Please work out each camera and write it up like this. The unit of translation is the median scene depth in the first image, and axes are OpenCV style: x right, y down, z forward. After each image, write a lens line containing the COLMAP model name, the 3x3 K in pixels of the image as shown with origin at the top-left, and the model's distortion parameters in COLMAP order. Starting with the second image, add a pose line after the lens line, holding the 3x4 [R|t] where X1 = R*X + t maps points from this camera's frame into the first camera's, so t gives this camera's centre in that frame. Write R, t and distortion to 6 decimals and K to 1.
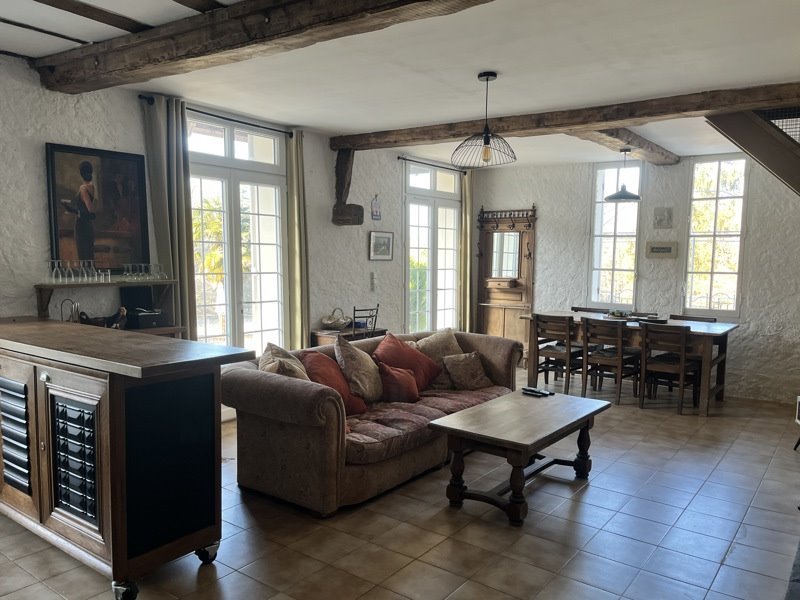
lens RADIAL K [[617.3, 0, 404.4], [0, 617.3, 302.8], [0, 0, 1]] dist [0.040469, -0.001528]
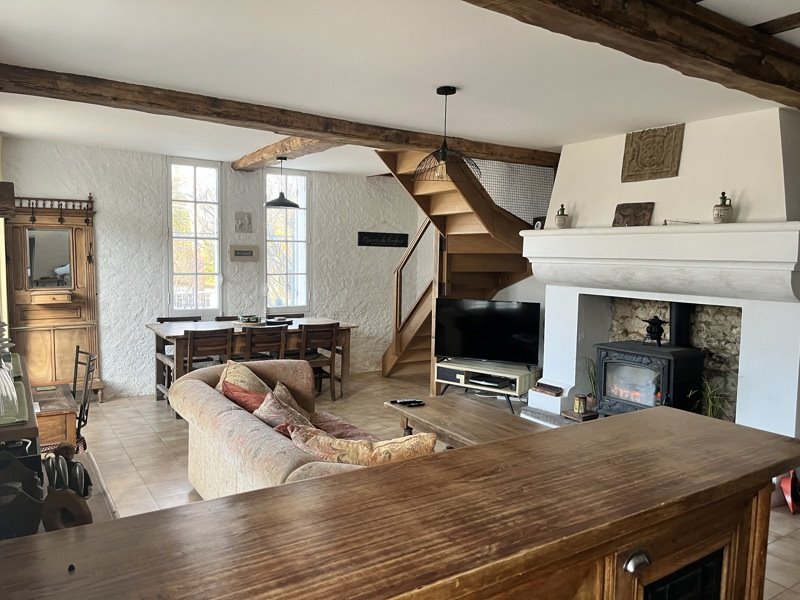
lens RADIAL K [[617.3, 0, 404.4], [0, 617.3, 302.8], [0, 0, 1]] dist [0.040469, -0.001528]
pose [[0.351863, -0.083125, 0.932353, -0.497588], [0.064346, 0.995841, 0.064502, -0.057705], [-0.933837, 0.037298, 0.355748, 0.428460]]
